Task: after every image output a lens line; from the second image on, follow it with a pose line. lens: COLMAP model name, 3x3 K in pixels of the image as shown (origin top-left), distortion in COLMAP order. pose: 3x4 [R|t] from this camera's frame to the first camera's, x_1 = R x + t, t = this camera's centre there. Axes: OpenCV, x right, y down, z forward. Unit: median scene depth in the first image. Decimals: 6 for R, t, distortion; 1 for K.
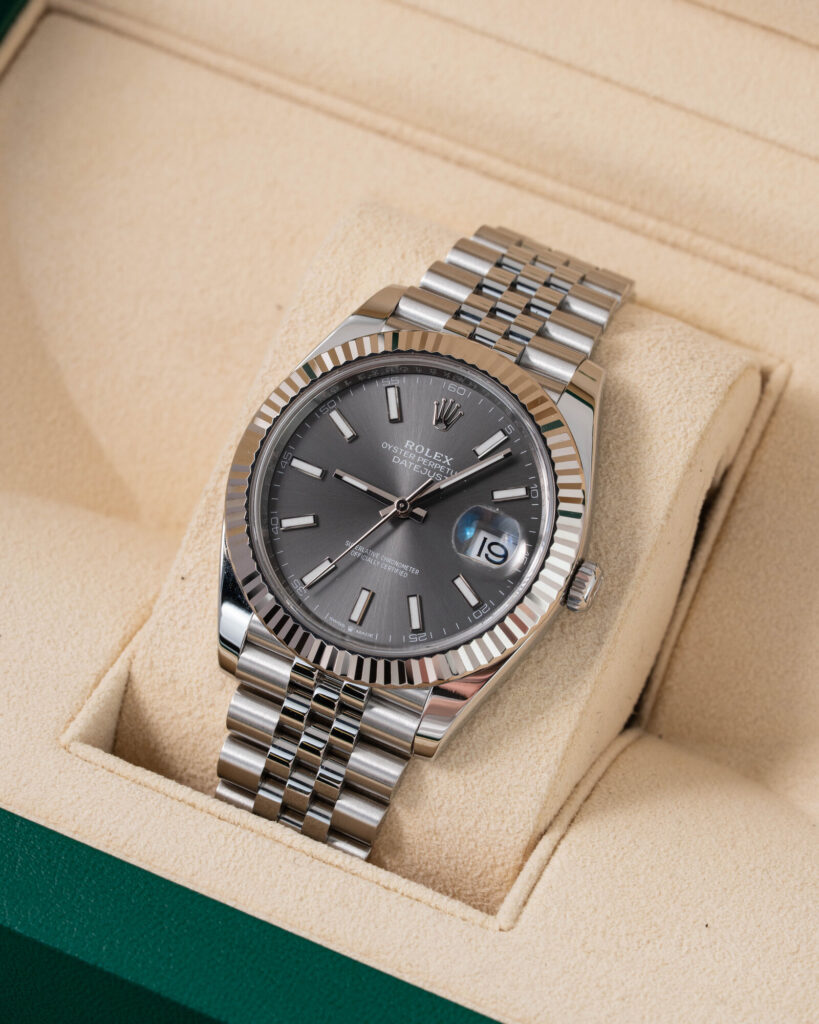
lens RADIAL K [[4207.8, 0, 405.0], [0, 4207.8, 504.2], [0, 0, 1]] dist [-0.061483, 0.000000]
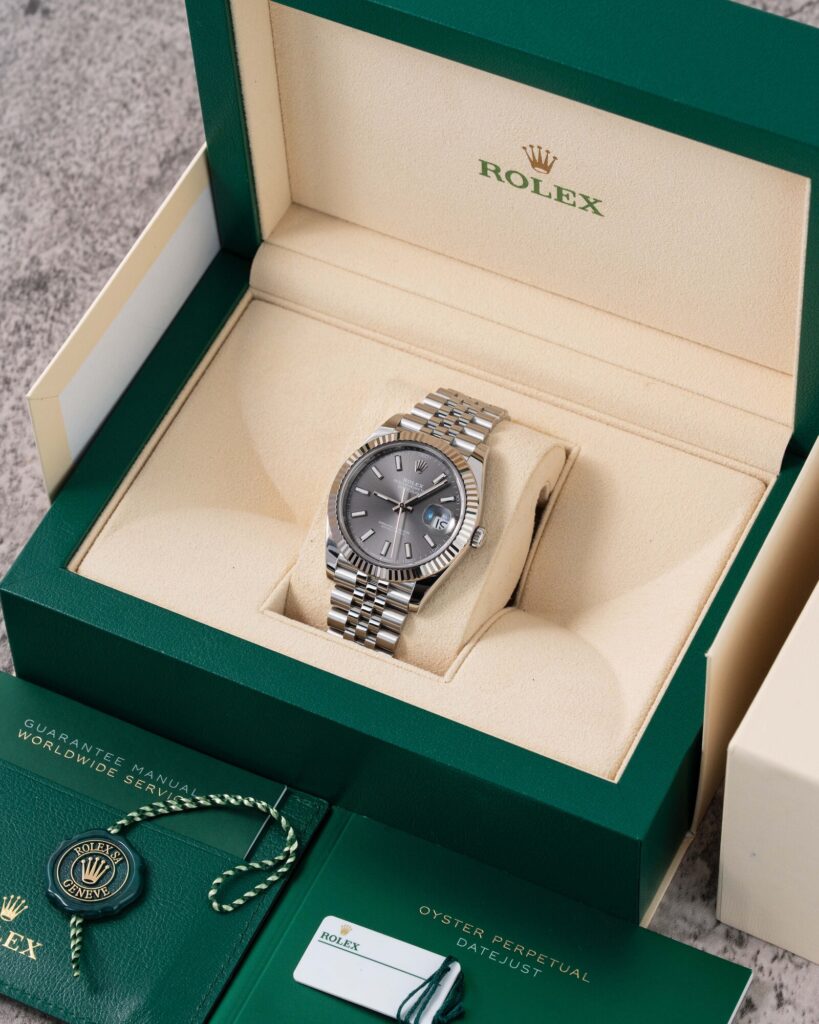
lens RADIAL K [[4207.8, 0, 410.5], [0, 4207.8, 512.2], [0, 0, 1]] dist [-0.061483, 0.000000]
pose [[0.997542, -0.021583, -0.066662, 0.158541], [0.017698, 0.998141, -0.058329, 0.139449], [0.067797, 0.057006, 0.996069, -1.326506]]
